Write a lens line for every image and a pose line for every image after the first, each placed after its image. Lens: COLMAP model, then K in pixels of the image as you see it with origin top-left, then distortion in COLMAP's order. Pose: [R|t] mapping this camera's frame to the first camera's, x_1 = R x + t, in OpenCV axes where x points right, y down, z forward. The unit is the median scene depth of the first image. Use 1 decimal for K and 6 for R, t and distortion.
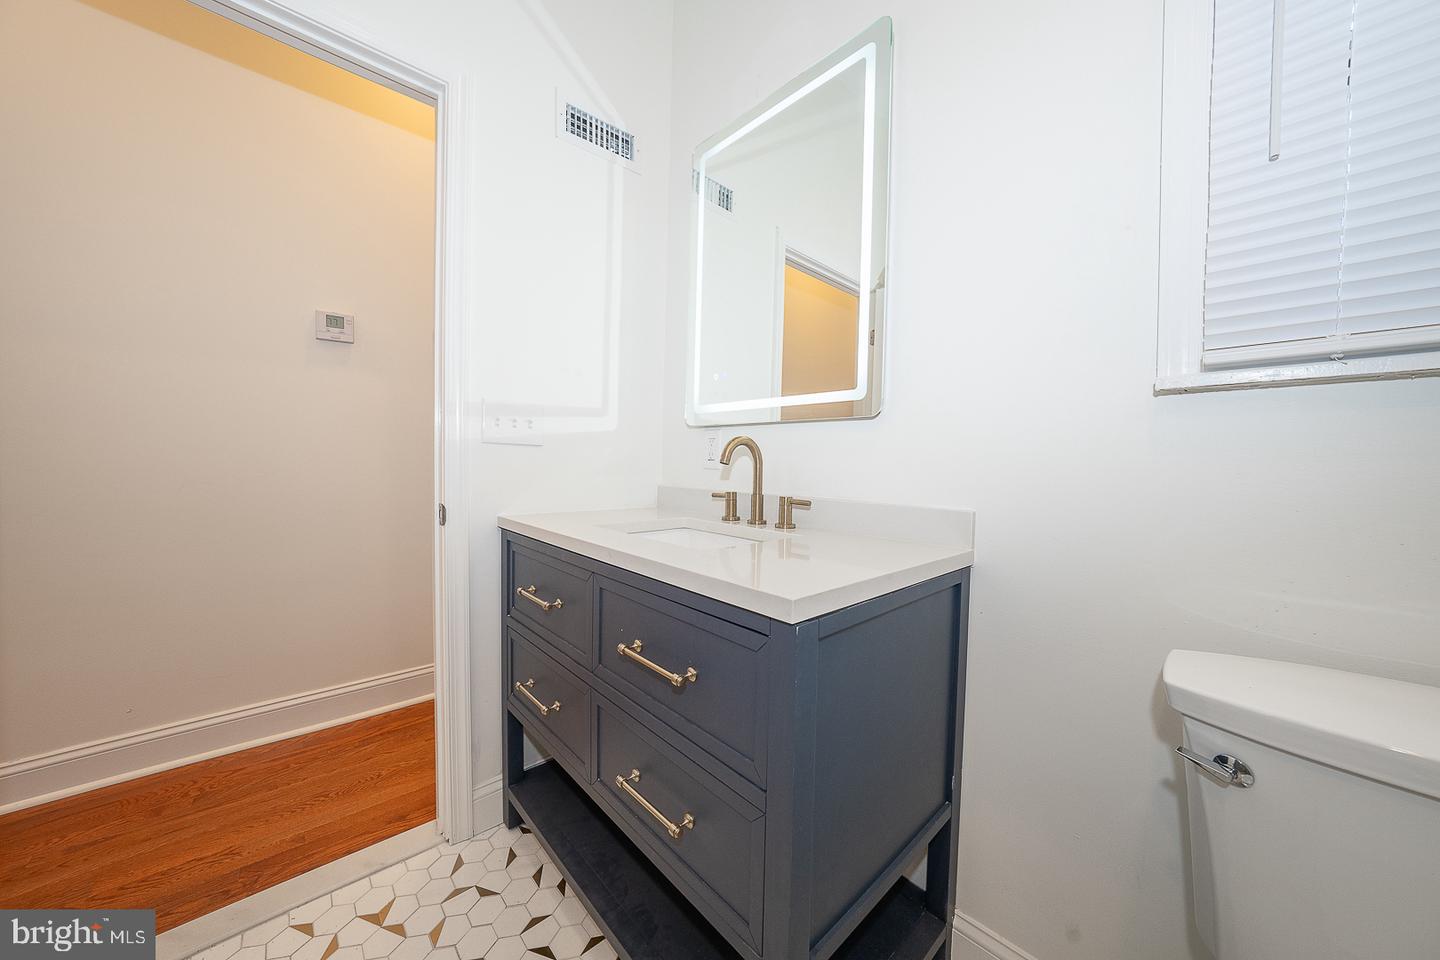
lens RADIAL K [[495.0, 0, 723.9], [0, 495.0, 475.4], [0, 0, 1]] dist [-0.029678, 0.006540]
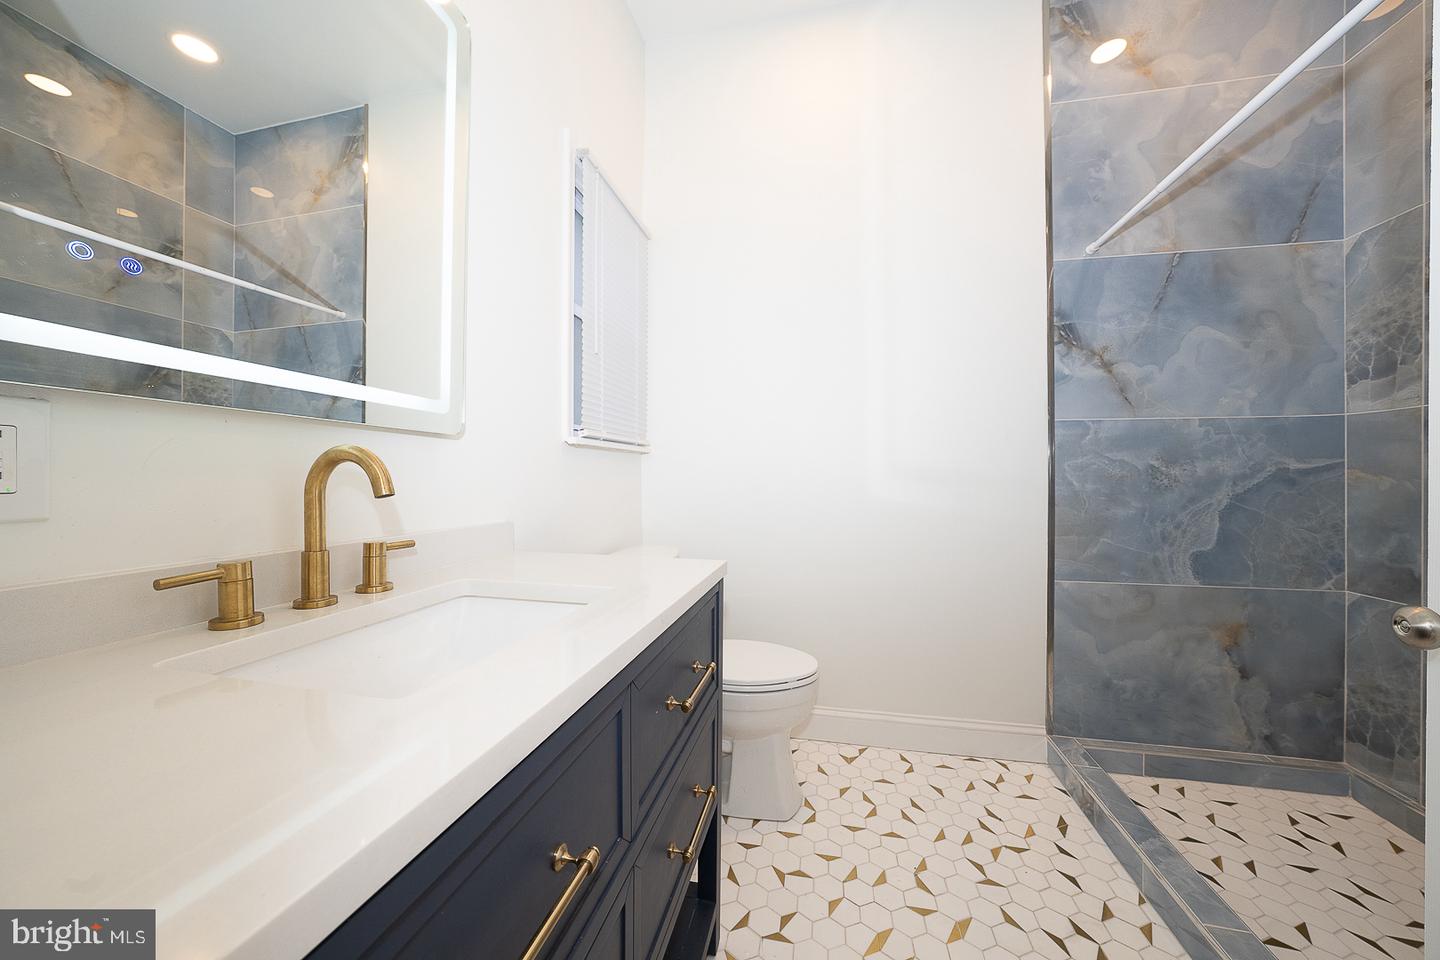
lens RADIAL K [[495.0, 0, 723.9], [0, 495.0, 475.4], [0, 0, 1]] dist [-0.029678, 0.006540]
pose [[-0.575288, -0.016598, 0.817783, -0.638459], [0.013435, 0.999468, 0.029736, -0.056384], [-0.817841, 0.028093, -0.574758, 0.973497]]
